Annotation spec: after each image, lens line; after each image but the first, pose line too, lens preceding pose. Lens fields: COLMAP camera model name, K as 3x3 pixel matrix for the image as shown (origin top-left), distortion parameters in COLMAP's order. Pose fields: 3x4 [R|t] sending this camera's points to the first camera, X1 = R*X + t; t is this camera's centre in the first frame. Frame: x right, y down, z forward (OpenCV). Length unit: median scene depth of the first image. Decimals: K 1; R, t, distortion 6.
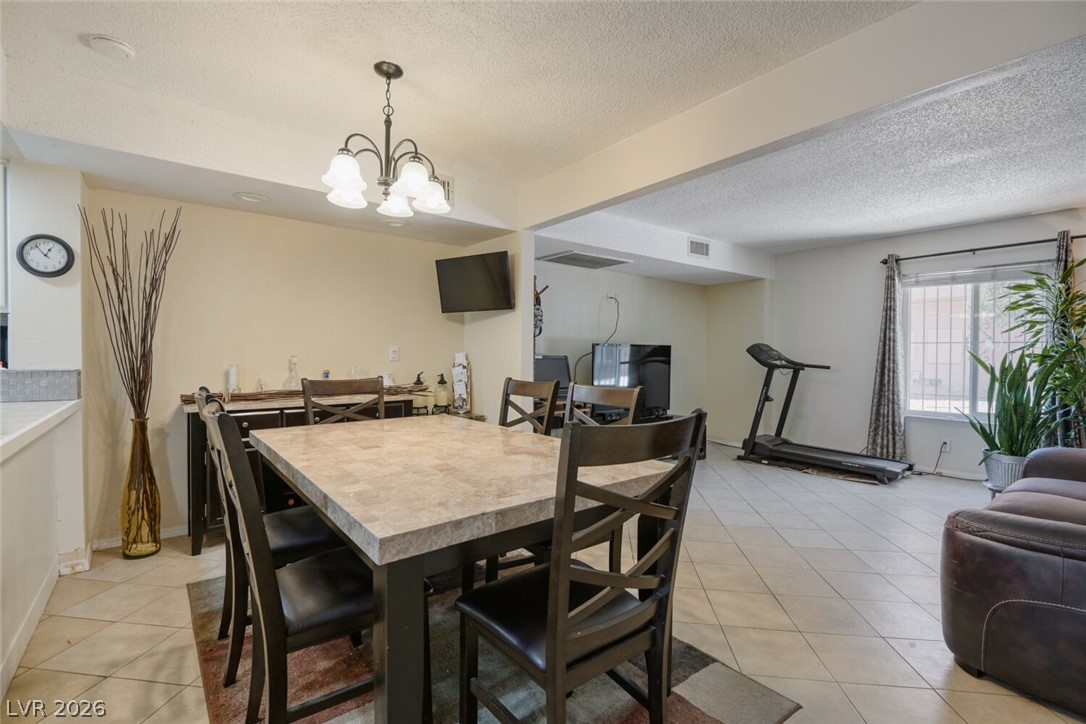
lens RADIAL K [[479.2, 0, 540.0], [0, 479.2, 353.6], [0, 0, 1]] dist [0.016376, -0.014574]
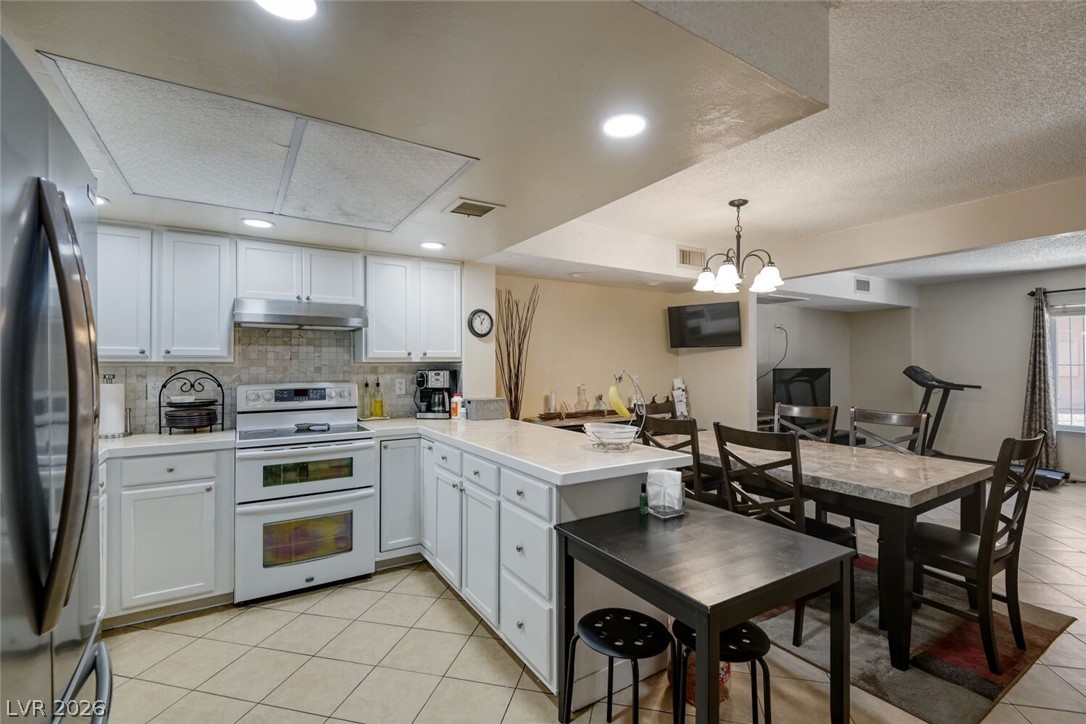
lens RADIAL K [[475.2, 0, 543.1], [0, 475.2, 358.6], [0, 0, 1]] dist [-0.003510, -0.000285]
pose [[0.994690, -0.009881, -0.102437, -0.385648], [0.008422, 0.999857, -0.014661, -0.038955], [0.102568, 0.013721, 0.994631, -0.271598]]
